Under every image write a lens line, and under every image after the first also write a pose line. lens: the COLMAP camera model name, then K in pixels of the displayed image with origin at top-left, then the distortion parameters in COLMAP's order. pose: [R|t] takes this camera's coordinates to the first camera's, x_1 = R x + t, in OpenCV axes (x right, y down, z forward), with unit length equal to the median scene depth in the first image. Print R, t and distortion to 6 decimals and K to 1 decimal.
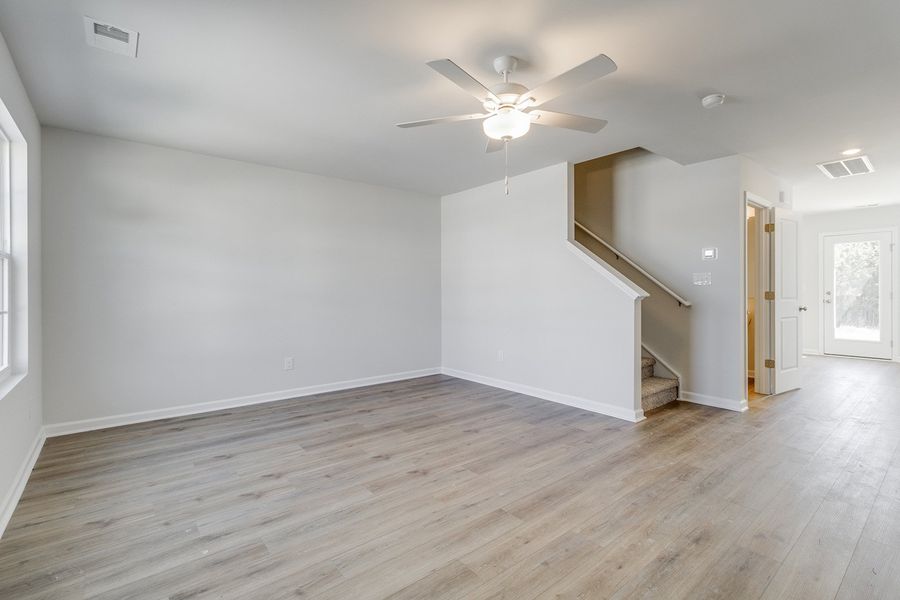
lens RADIAL K [[415.4, 0, 460.4], [0, 415.4, 291.1], [0, 0, 1]] dist [0.000549, 0.000232]
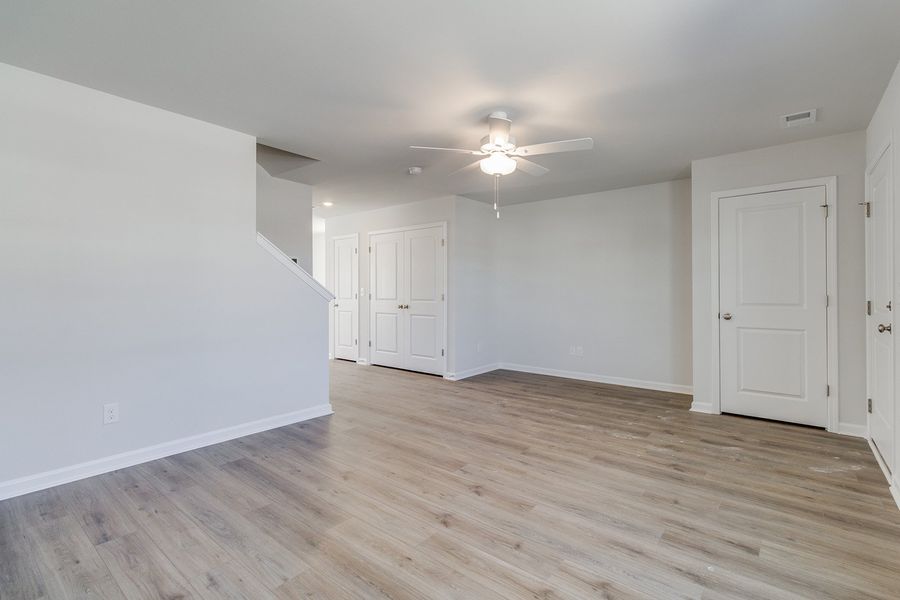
lens RADIAL K [[415.4, 0, 460.4], [0, 415.4, 291.1], [0, 0, 1]] dist [0.000549, 0.000232]
pose [[-0.199697, 0.004824, 0.979846, -0.933052], [0.002922, 0.999986, -0.004328, -0.002247], [-0.979853, 0.001999, -0.199708, 1.137909]]
